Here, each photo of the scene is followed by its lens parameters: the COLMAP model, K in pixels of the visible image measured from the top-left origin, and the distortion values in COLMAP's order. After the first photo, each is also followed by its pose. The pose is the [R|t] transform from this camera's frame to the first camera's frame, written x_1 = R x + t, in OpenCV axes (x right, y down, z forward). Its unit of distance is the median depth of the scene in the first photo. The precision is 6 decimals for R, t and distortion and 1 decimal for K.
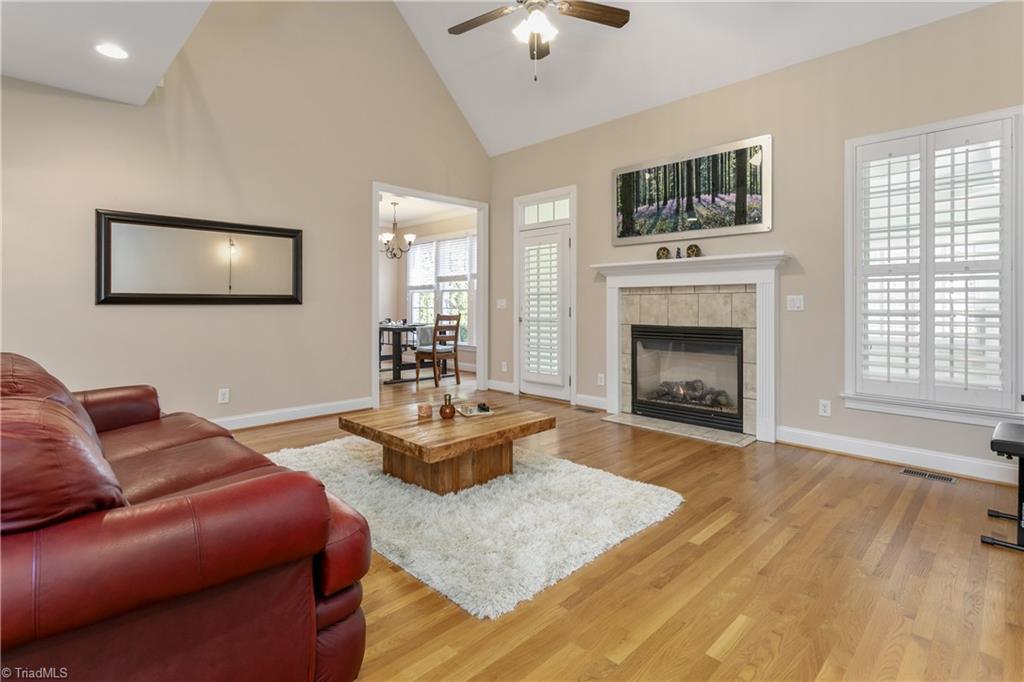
lens RADIAL K [[500.3, 0, 515.0], [0, 500.3, 303.4], [0, 0, 1]] dist [0.004312, 0.001628]
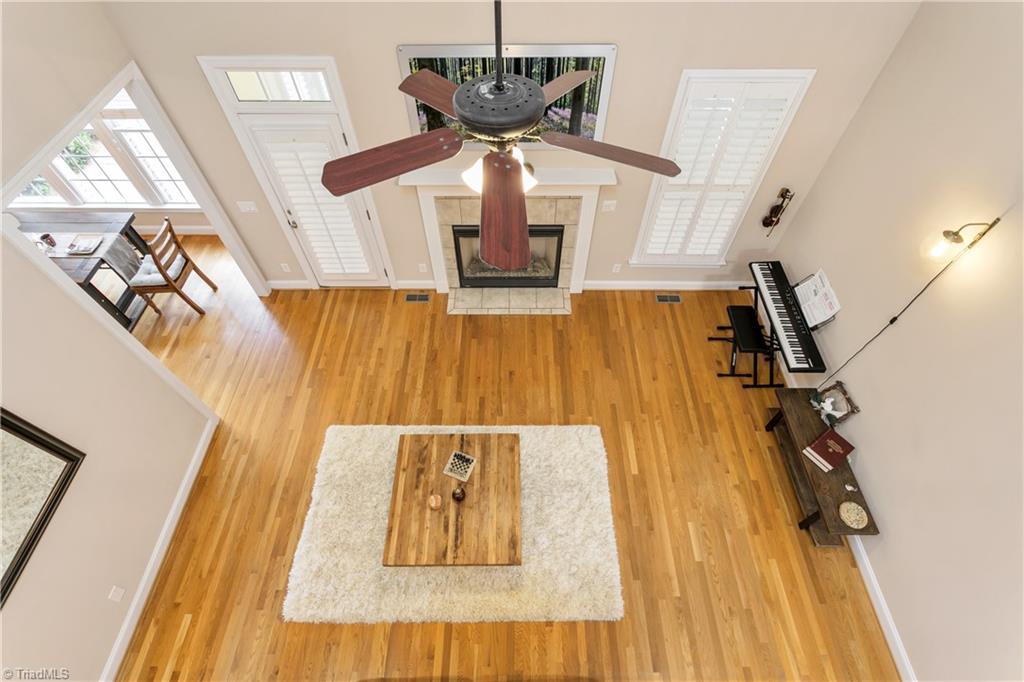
lens RADIAL K [[488.5, 0, 512.0], [0, 488.5, 341.0], [0, 0, 1]] dist [0.022199, 0.000226]
pose [[0.714758, -0.563825, 0.413790, -0.230289], [-0.000333, 0.591385, 0.806389, -0.669553], [-0.699371, -0.576511, 0.422510, 0.450663]]
